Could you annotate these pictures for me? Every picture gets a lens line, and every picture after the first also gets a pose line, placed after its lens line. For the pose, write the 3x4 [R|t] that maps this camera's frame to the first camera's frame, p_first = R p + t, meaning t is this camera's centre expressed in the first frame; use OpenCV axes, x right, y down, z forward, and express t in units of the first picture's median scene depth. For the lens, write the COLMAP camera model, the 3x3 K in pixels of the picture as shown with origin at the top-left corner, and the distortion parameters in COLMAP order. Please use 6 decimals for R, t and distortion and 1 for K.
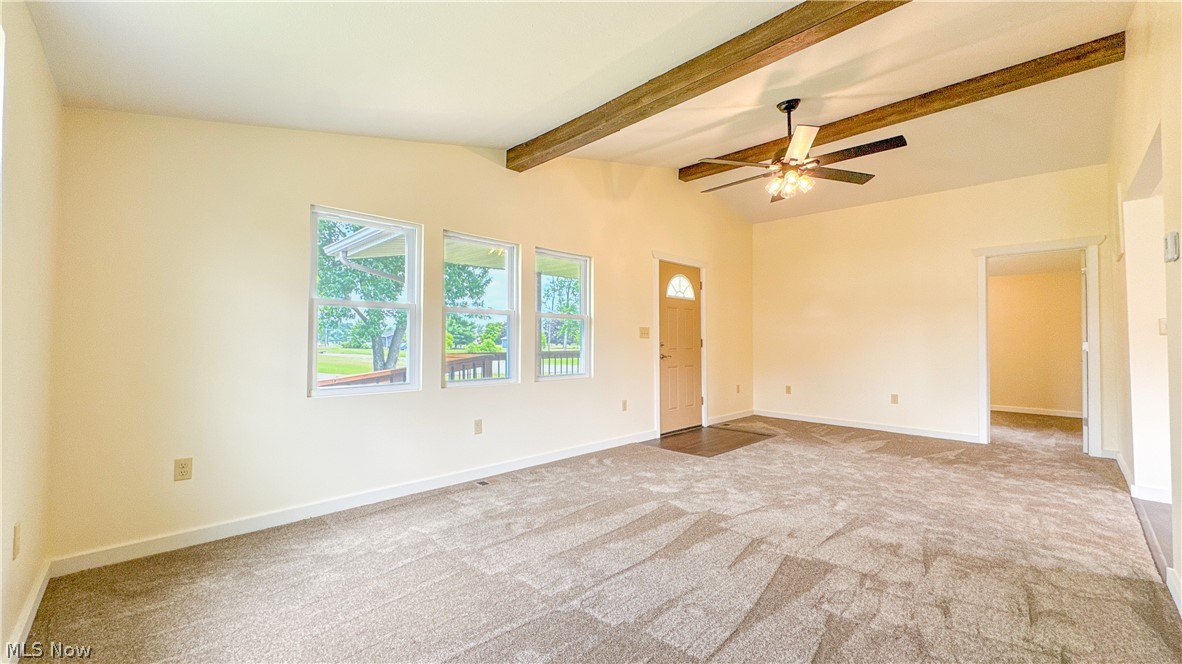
lens RADIAL K [[475.0, 0, 591.9], [0, 475.0, 336.1], [0, 0, 1]] dist [-0.003911, 0.001080]
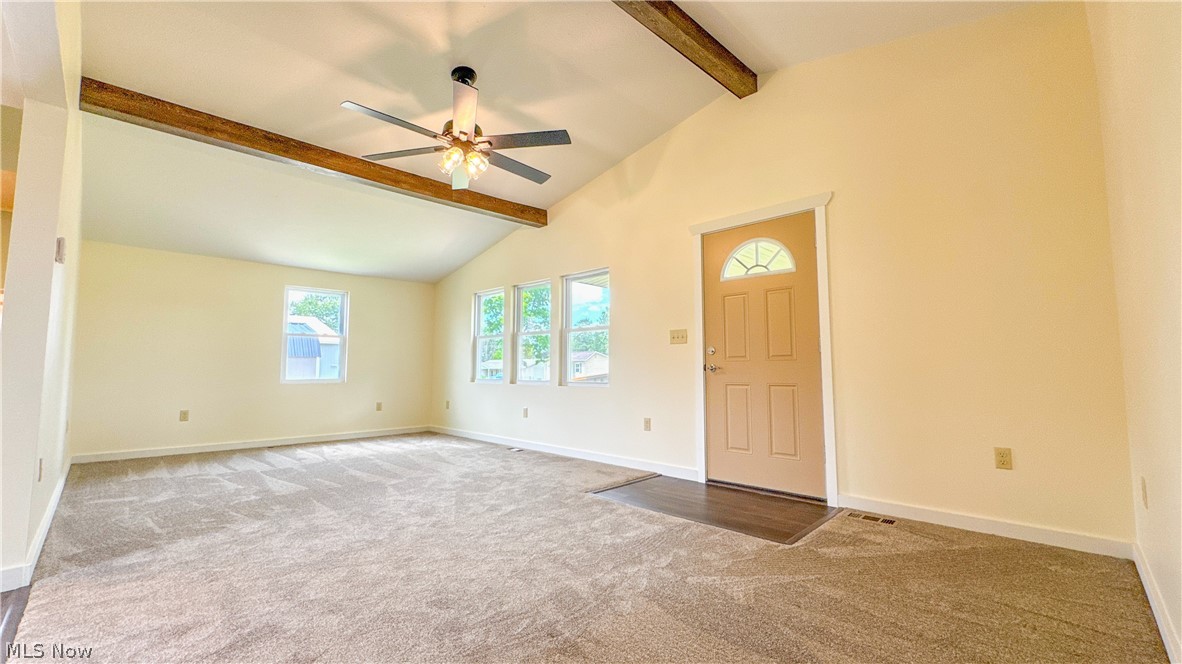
lens RADIAL K [[475.0, 0, 586.1], [0, 475.0, 332.5], [0, 0, 1]] dist [-0.003911, 0.001080]
pose [[0.025904, -0.063624, -0.997638, 0.856288], [0.025078, 0.997700, -0.062977, 0.030043], [0.999350, -0.023387, 0.027440, 0.805179]]
